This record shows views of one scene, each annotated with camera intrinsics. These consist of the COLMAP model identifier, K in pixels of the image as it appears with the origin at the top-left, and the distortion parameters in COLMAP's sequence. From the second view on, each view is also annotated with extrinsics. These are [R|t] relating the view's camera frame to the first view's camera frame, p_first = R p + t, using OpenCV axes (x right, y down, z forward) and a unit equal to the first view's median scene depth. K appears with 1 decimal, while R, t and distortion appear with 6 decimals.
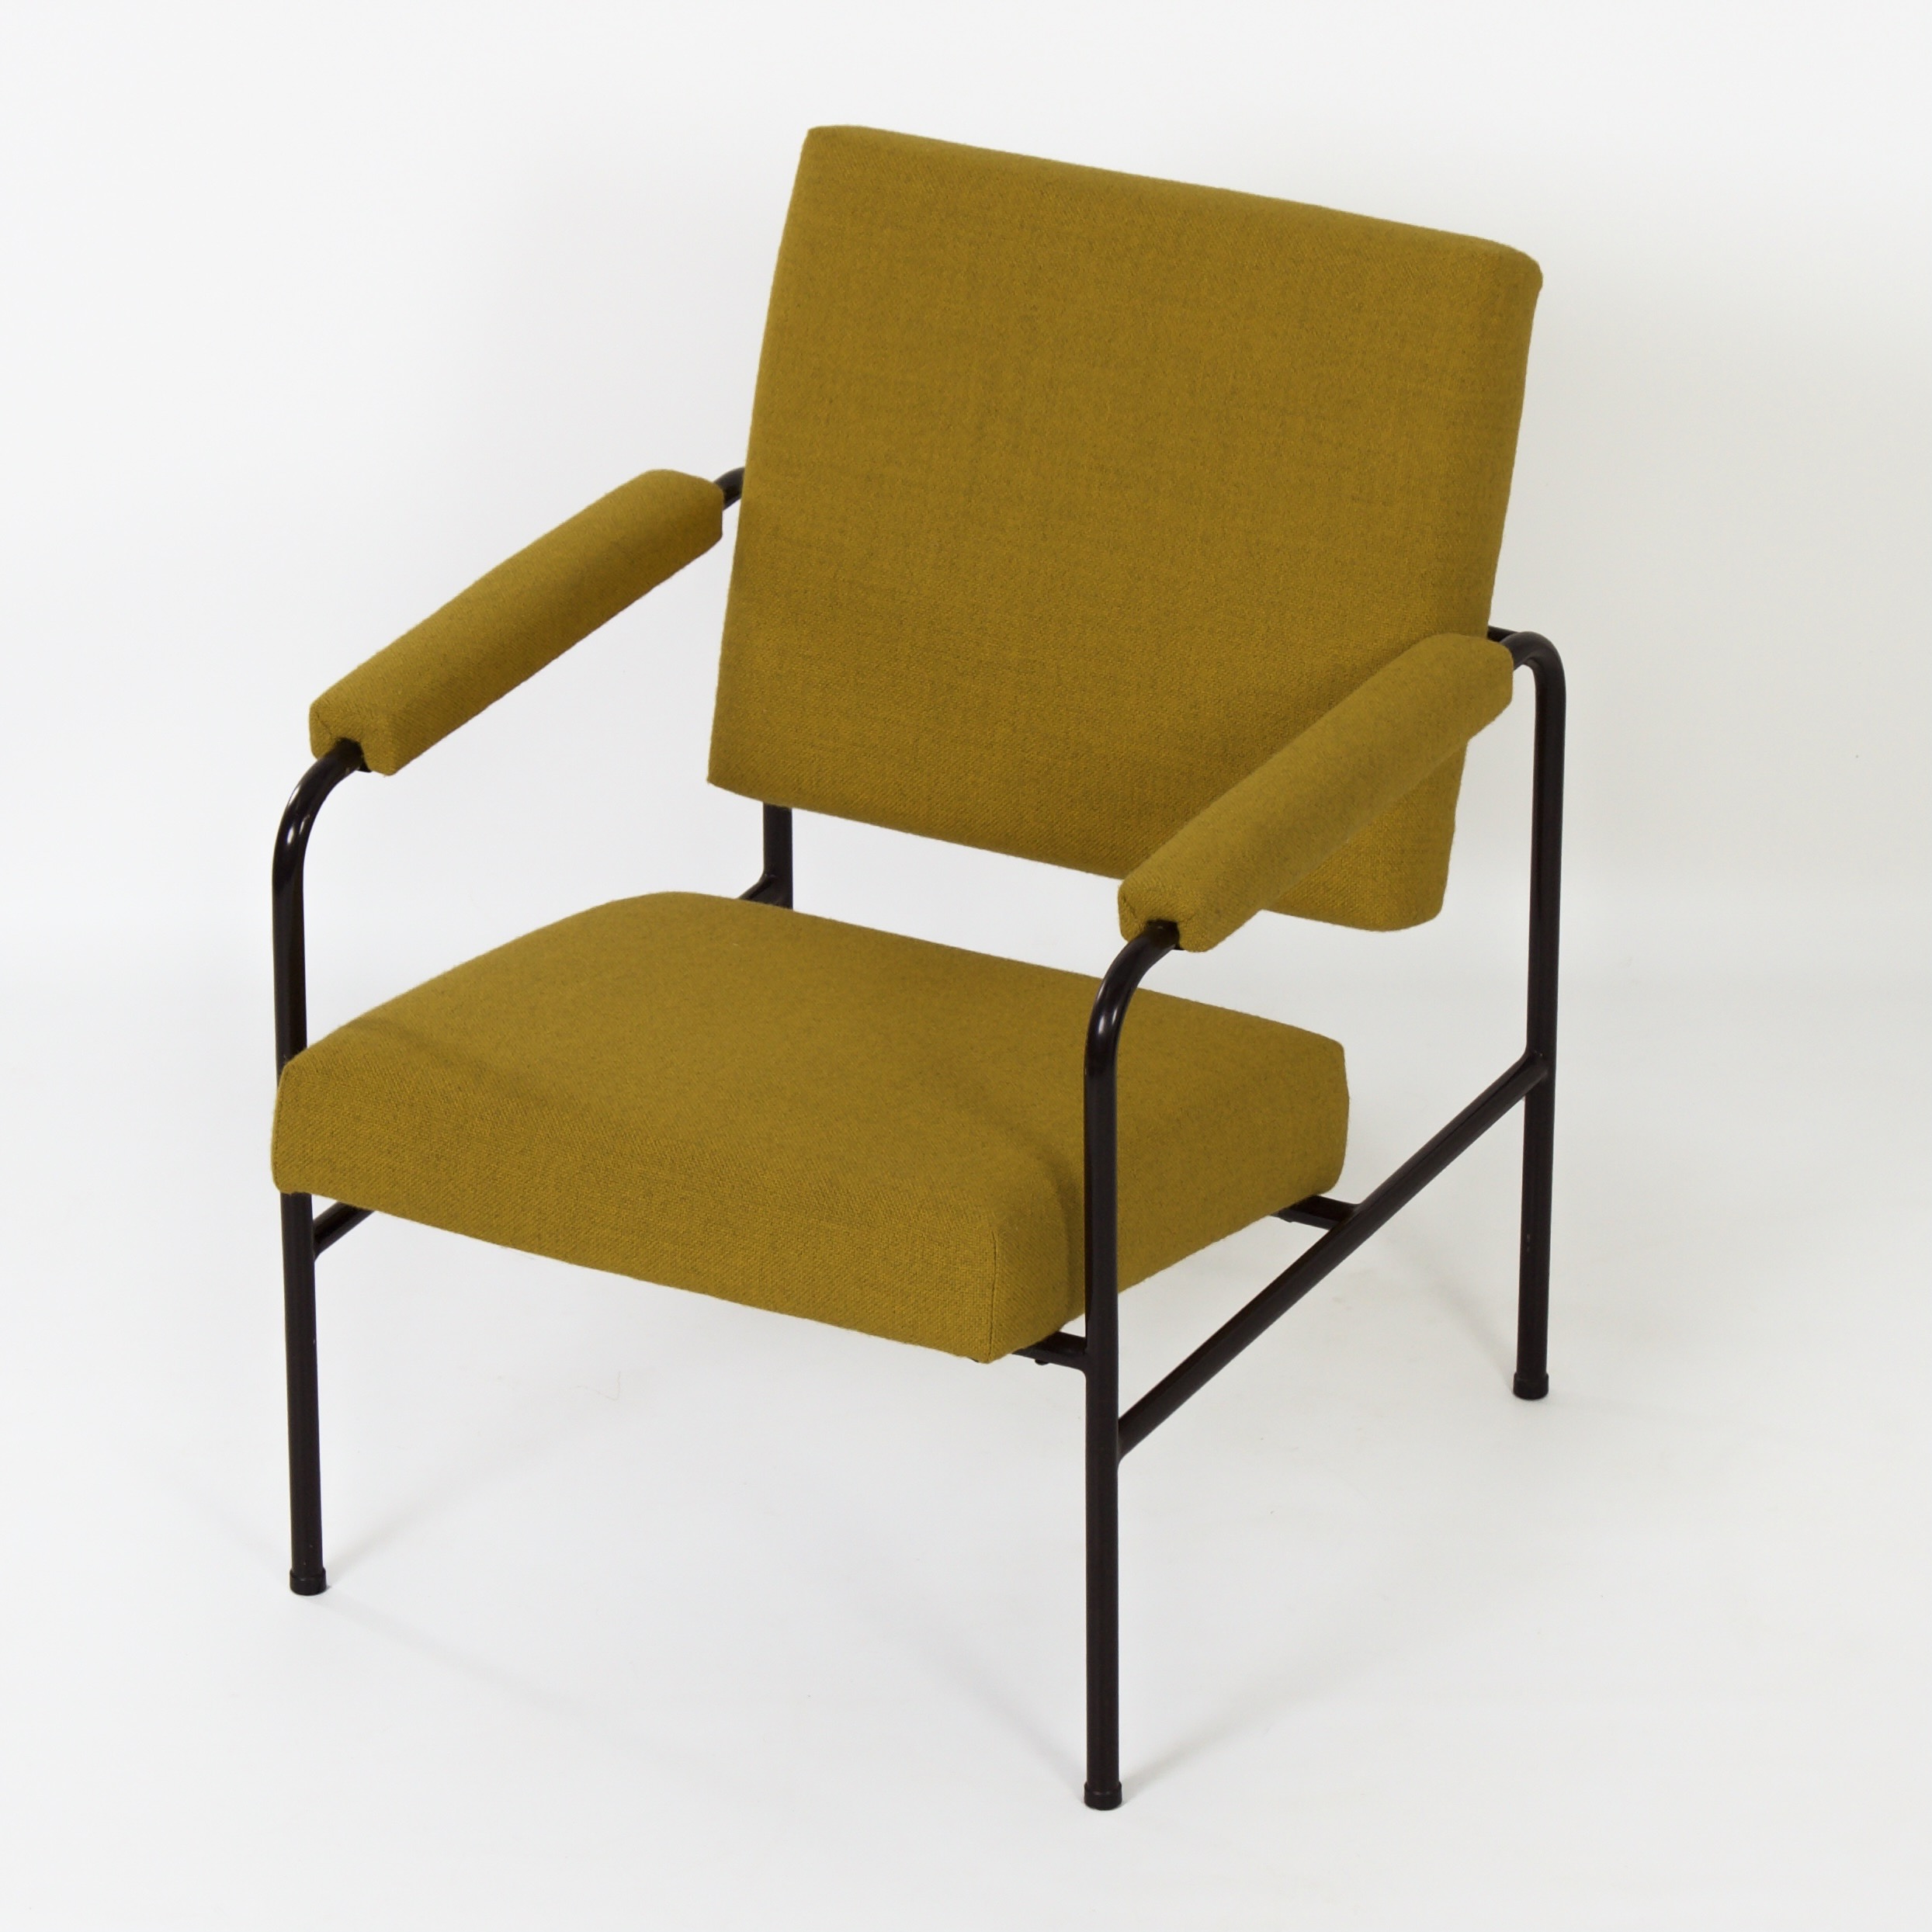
lens RADIAL K [[11079.6, 0, 966.0], [0, 11079.6, 966.0], [0, 0, 1]] dist [-0.247843, 5.210004]
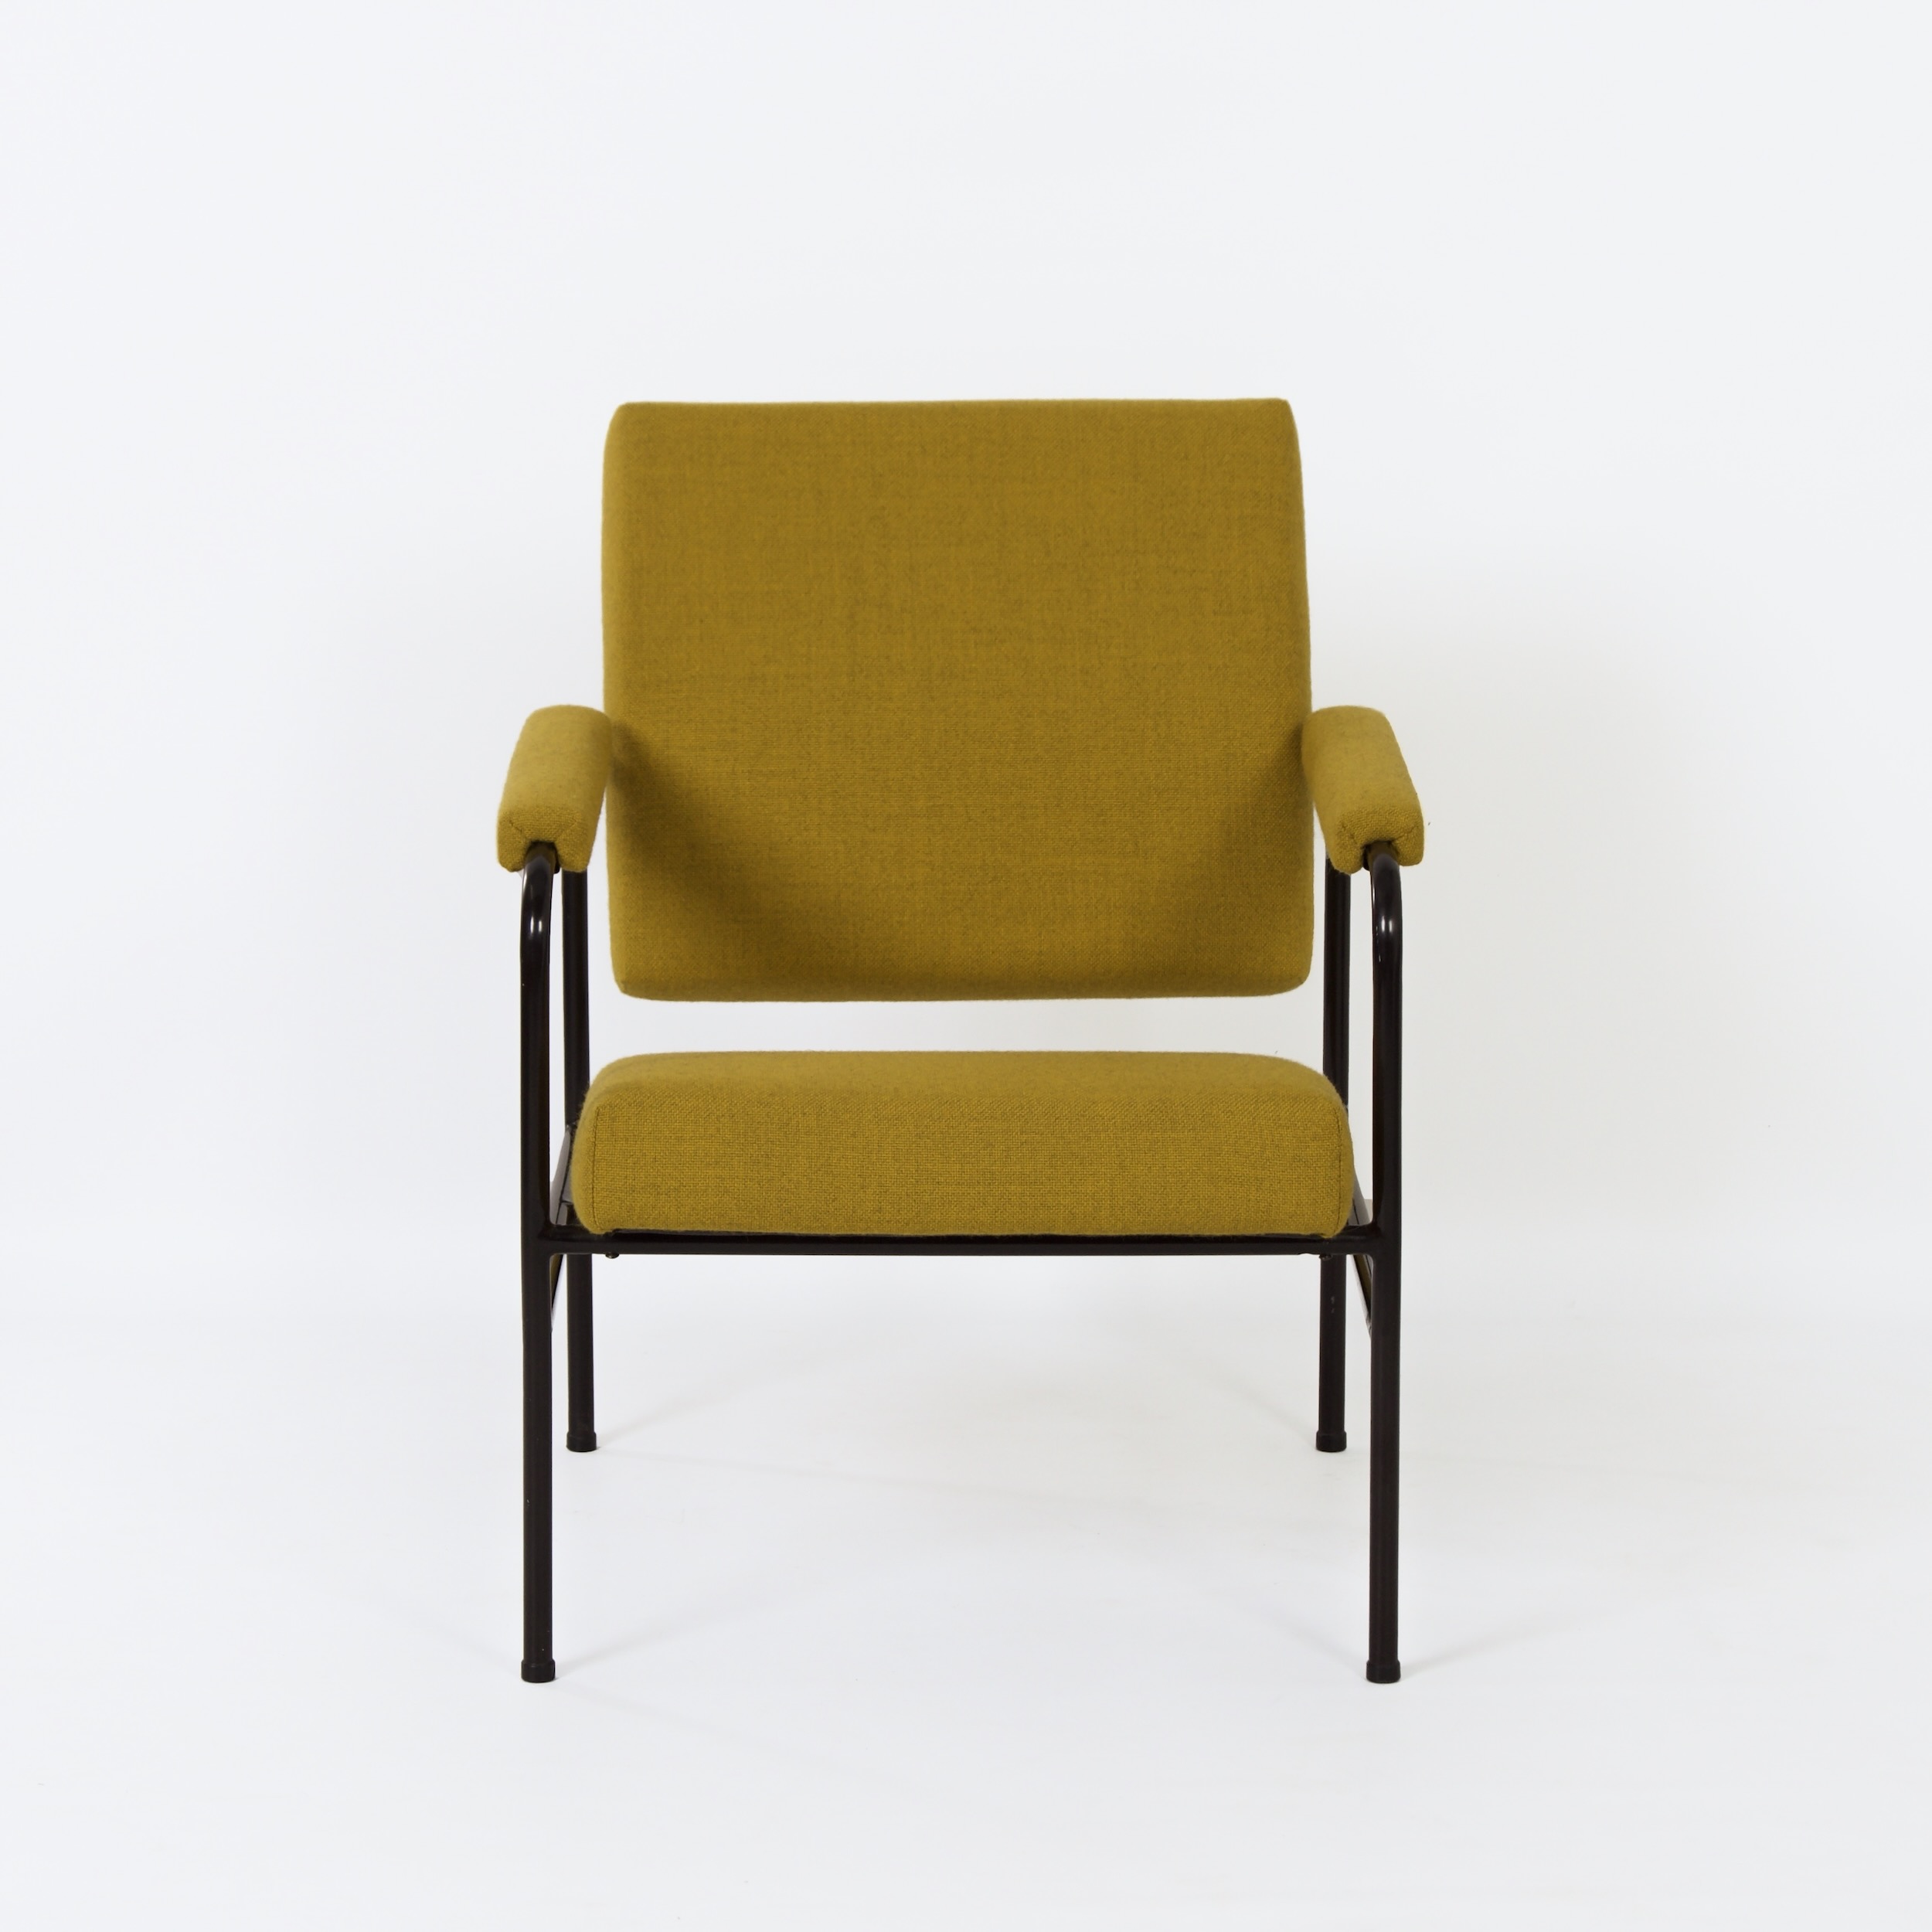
lens RADIAL K [[7669.8, 0, 966.0], [0, 7669.8, 966.0], [0, 0, 1]] dist [-0.148420, -1.915075]
pose [[0.876824, -0.089561, 0.472396, -0.365652], [0.203184, 0.959481, -0.195227, 0.142751], [-0.435770, 0.267163, 0.859493, 0.328348]]
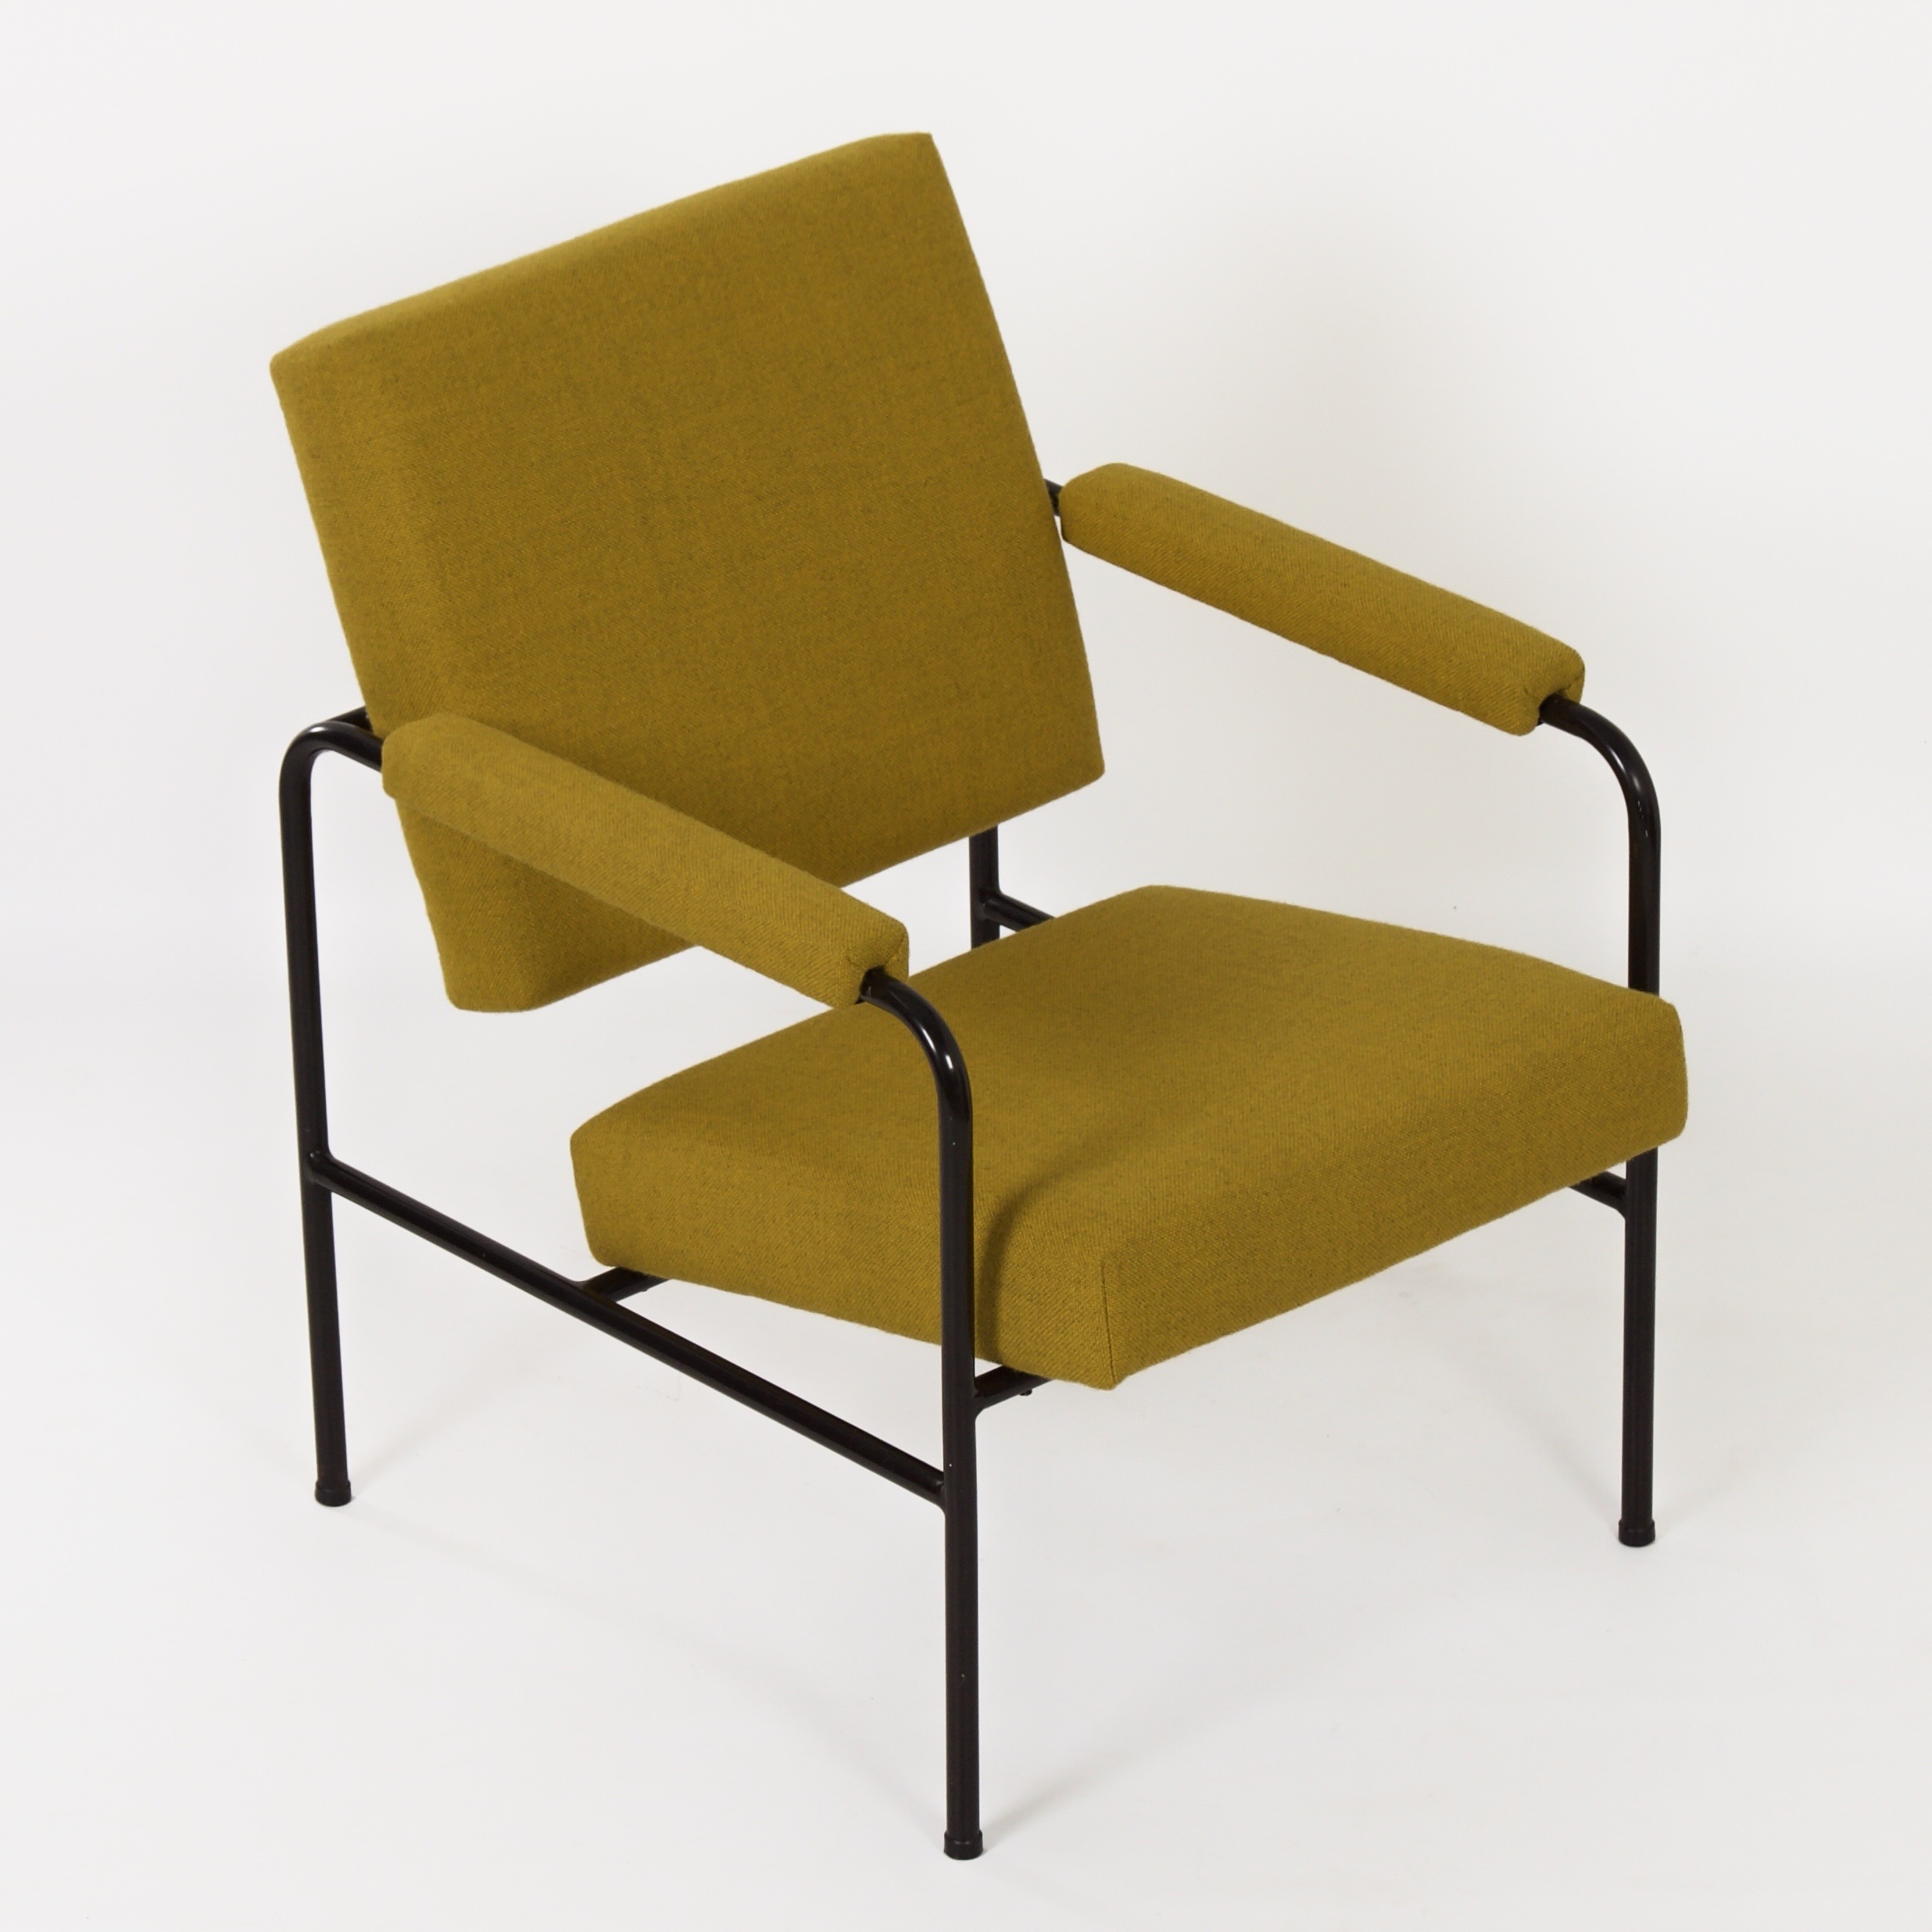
lens RADIAL K [[11079.6, 0, 966.0], [0, 11079.6, 966.0], [0, 0, 1]] dist [-0.247843, 5.210004]
pose [[0.337731, -0.408779, 0.847843, -0.833319], [0.414751, 0.873237, 0.255810, -0.252804], [-0.844937, 0.265249, 0.464461, 0.537311]]
